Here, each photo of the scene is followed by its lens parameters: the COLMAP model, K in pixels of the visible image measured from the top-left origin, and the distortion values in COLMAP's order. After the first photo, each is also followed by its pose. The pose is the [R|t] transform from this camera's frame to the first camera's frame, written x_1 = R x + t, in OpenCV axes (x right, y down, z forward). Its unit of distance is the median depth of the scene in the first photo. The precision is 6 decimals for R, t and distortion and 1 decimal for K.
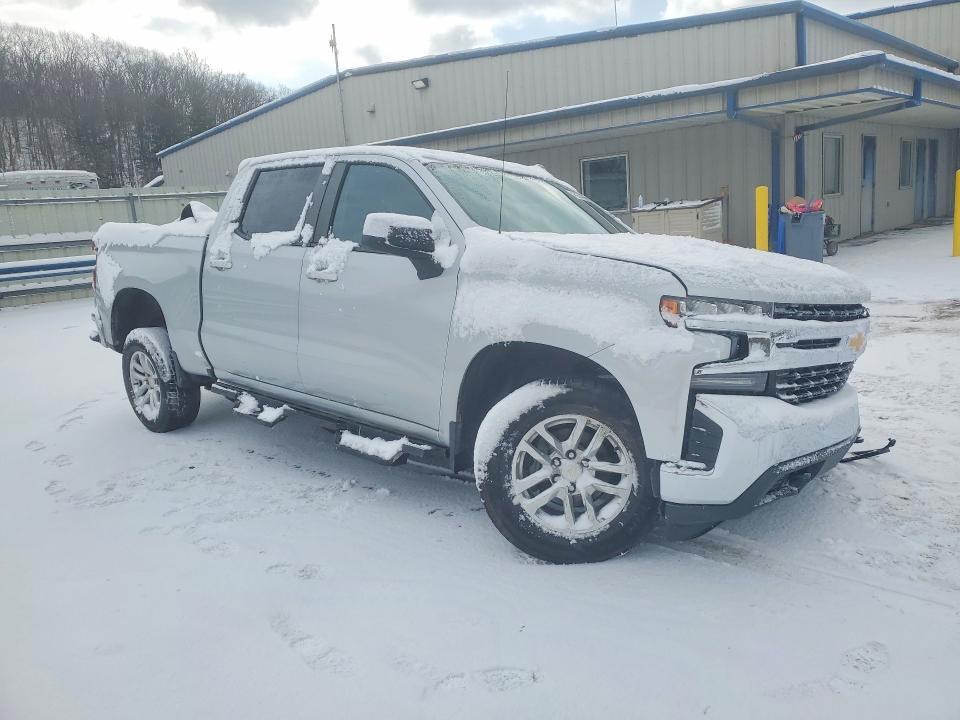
lens RADIAL K [[765.6, 0, 480.0], [0, 765.6, 360.0], [0, 0, 1]] dist [0.020329, 0.006202]
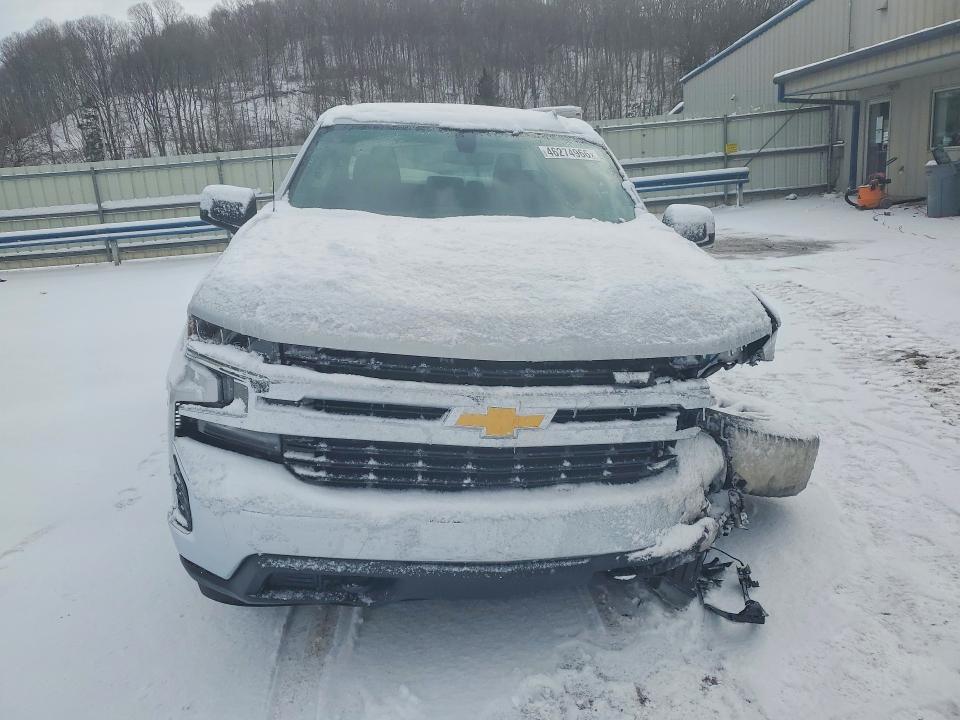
lens RADIAL K [[765.6, 0, 480.0], [0, 765.6, 360.0], [0, 0, 1]] dist [0.020329, 0.006202]
pose [[0.691880, 0.173452, -0.700868, 0.837579], [-0.098514, 0.984315, 0.146350, -0.147894], [0.715260, -0.032211, 0.698116, 0.520027]]
